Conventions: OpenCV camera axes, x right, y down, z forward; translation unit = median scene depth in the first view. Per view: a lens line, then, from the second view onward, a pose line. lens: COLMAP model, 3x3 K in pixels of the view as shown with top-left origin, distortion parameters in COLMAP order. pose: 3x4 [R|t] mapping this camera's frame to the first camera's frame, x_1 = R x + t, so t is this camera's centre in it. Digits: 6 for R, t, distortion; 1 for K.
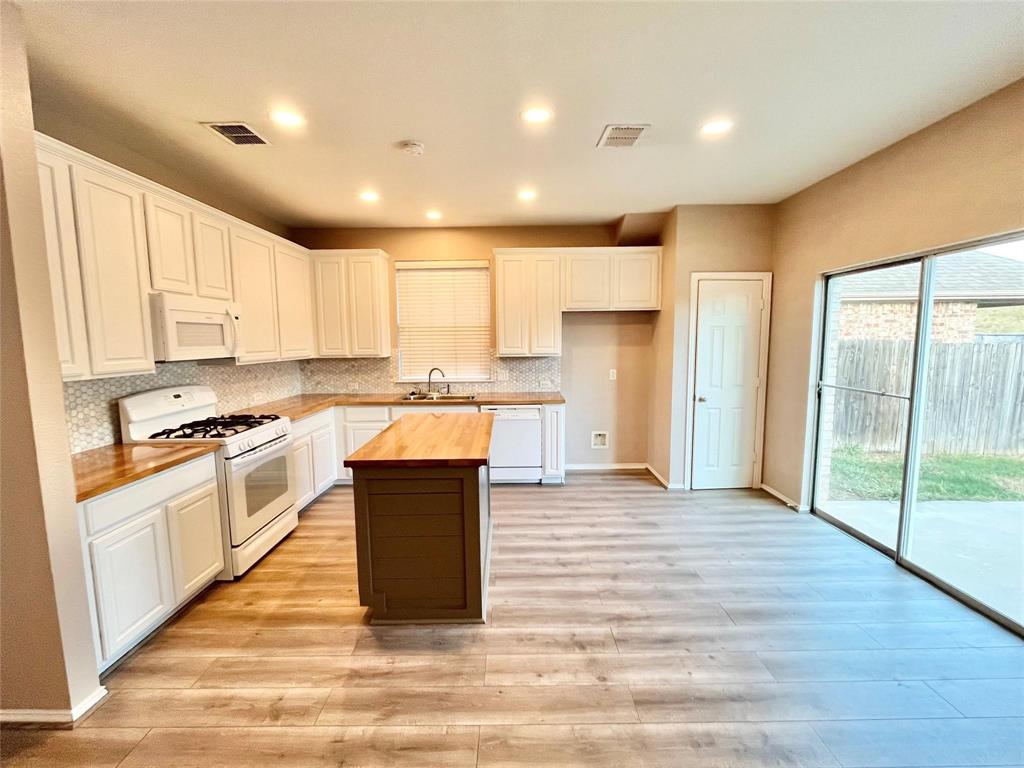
lens RADIAL K [[419.1, 0, 512.0], [0, 419.1, 384.0], [0, 0, 1]] dist [-0.001188, -0.000214]
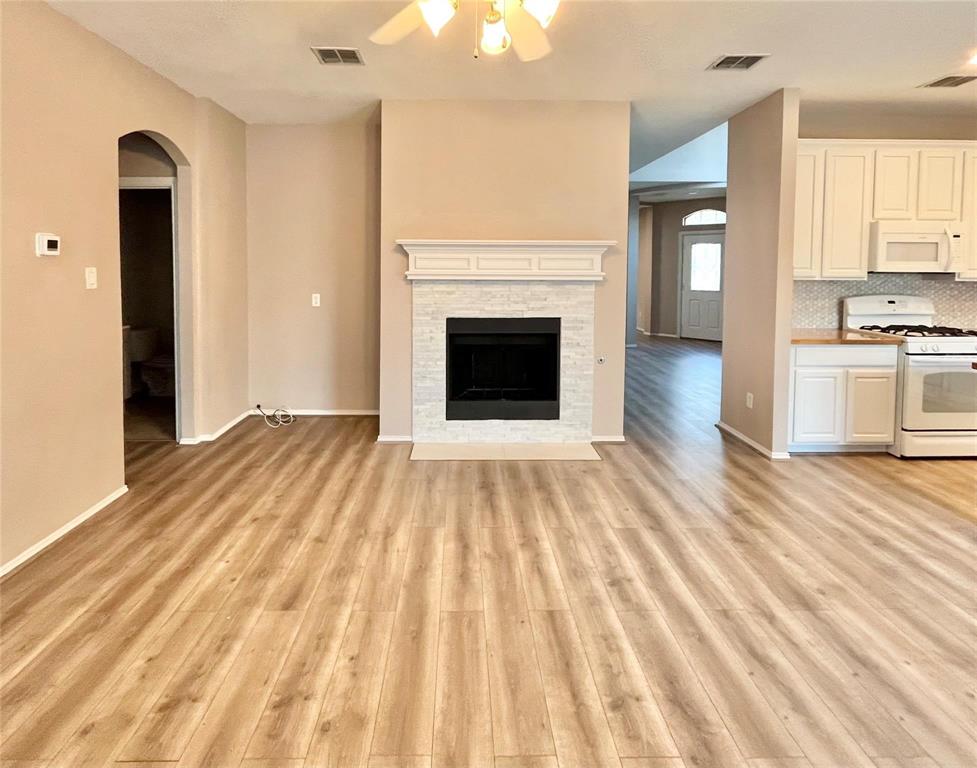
lens RADIAL K [[506.5, 0, 473.2], [0, 506.5, 283.9], [0, 0, 1]] dist [-0.001379, -0.001574]
pose [[0.029518, 0.047237, -0.998447, 0.574267], [-0.111026, 0.992857, 0.043690, 0.042386], [0.993379, 0.109564, 0.034552, -0.247905]]
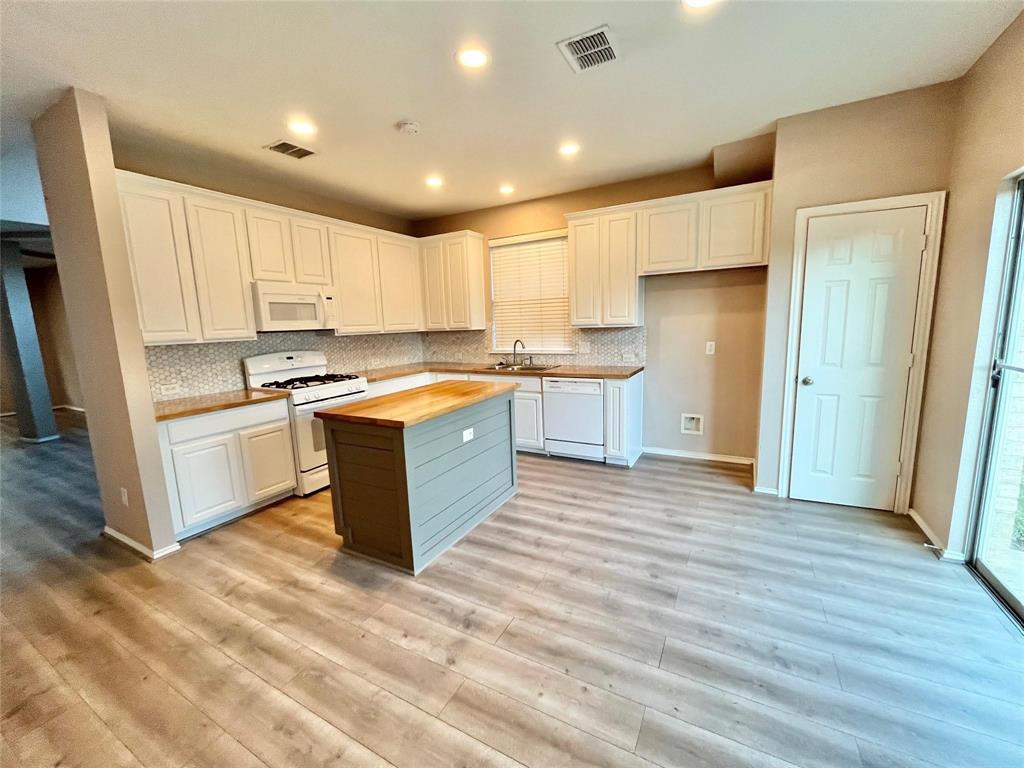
lens RADIAL K [[401.5, 0, 523.0], [0, 401.5, 380.9], [0, 0, 1]] dist [-0.000820, -0.000113]
pose [[0.884666, 0.048324, -0.463714, 0.429776], [-0.024499, 0.998058, 0.057269, 0.009292], [0.465581, -0.039304, 0.884132, 0.171985]]
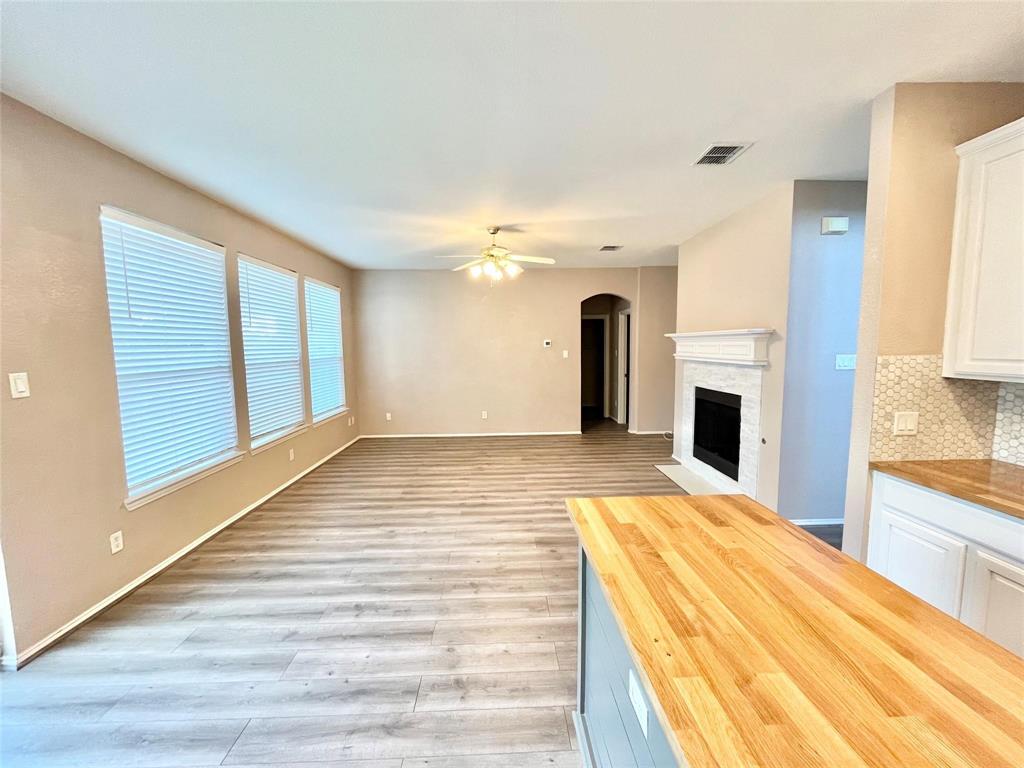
lens RADIAL K [[414.6, 0, 512.0], [0, 414.6, 384.0], [0, 0, 1]] dist [-0.001233, -0.000361]
pose [[-0.999403, 0.023086, -0.025692, 0.036149], [0.017452, 0.979402, 0.201163, -0.123505], [0.029807, 0.200594, -0.979221, 1.119985]]
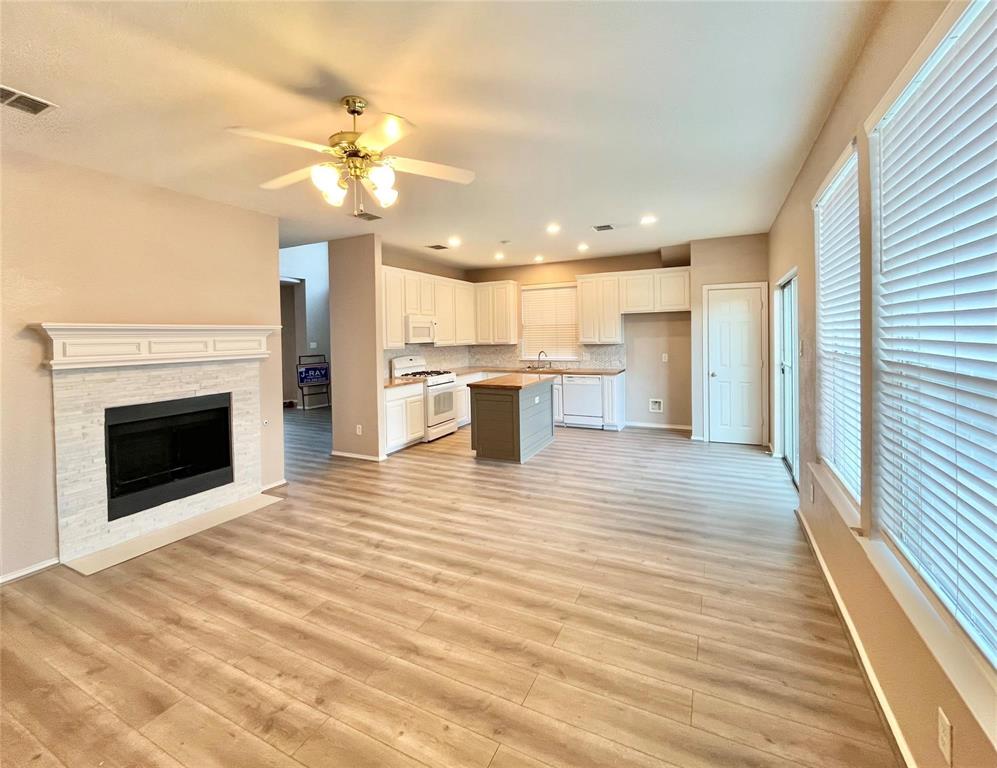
lens RADIAL K [[426.6, 0, 507.0], [0, 426.6, 339.0], [0, 0, 1]] dist [-0.000363, 0.000172]
pose [[0.904497, -0.001566, -0.426478, 0.556519], [-0.036641, 0.996011, -0.081367, 0.075175], [0.424904, 0.089222, 0.900831, -0.738765]]
